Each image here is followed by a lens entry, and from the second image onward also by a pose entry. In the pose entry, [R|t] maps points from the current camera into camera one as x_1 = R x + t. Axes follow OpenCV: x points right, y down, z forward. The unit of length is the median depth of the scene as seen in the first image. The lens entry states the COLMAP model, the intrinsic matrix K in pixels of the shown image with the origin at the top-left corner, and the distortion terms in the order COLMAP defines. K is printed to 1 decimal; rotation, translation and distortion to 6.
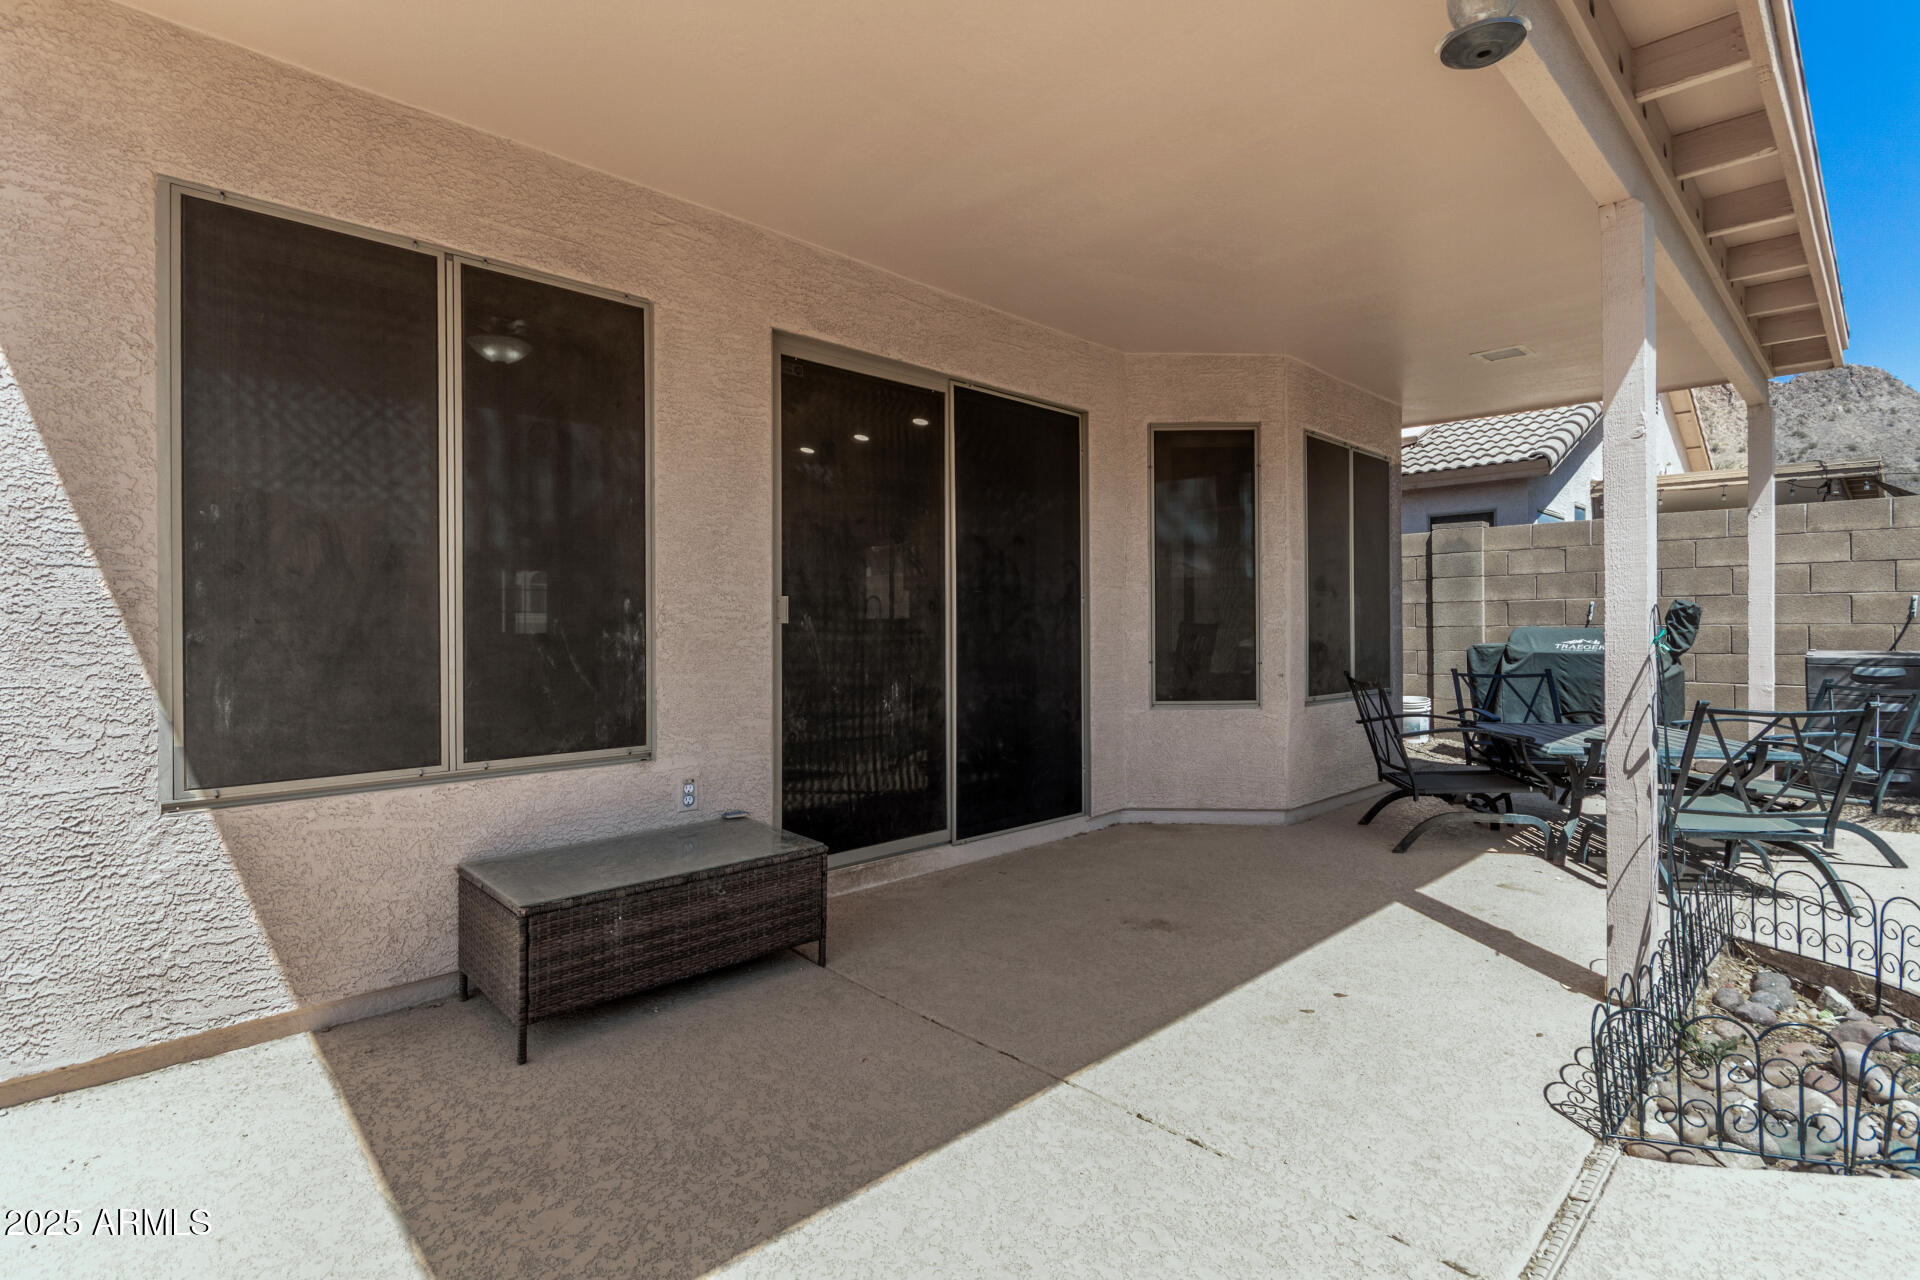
lens RADIAL K [[885.2, 0, 964.9], [0, 885.2, 631.2], [0, 0, 1]] dist [0.001589, 0.000081]
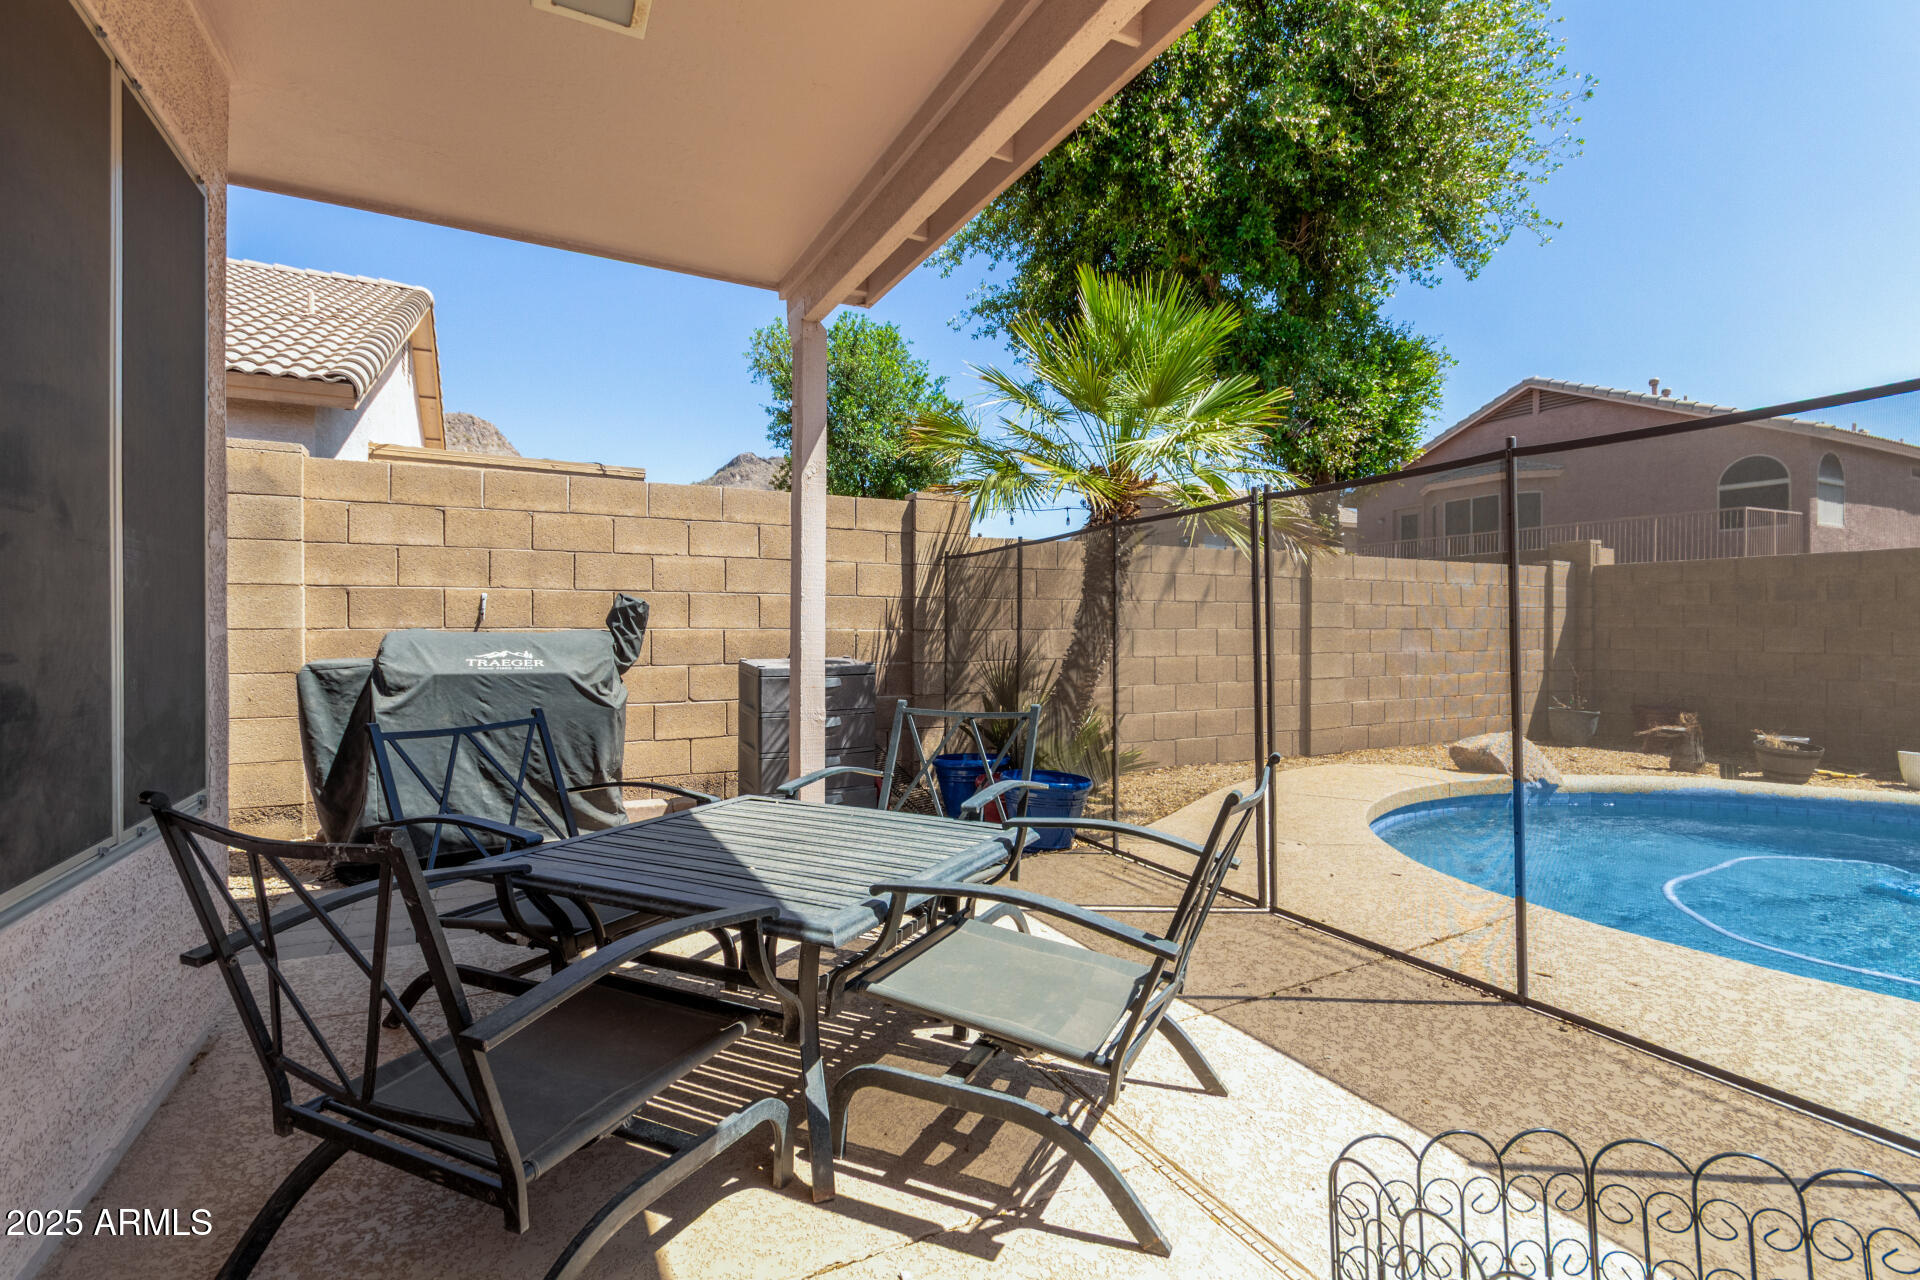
lens RADIAL K [[885.2, 0, 964.9], [0, 885.2, 631.2], [0, 0, 1]] dist [0.001589, 0.000081]
pose [[0.269648, 0.002510, 0.962956, 0.172549], [-0.000292, 0.999997, -0.002525, -0.003126], [-0.962959, 0.000399, 0.269648, 0.497499]]
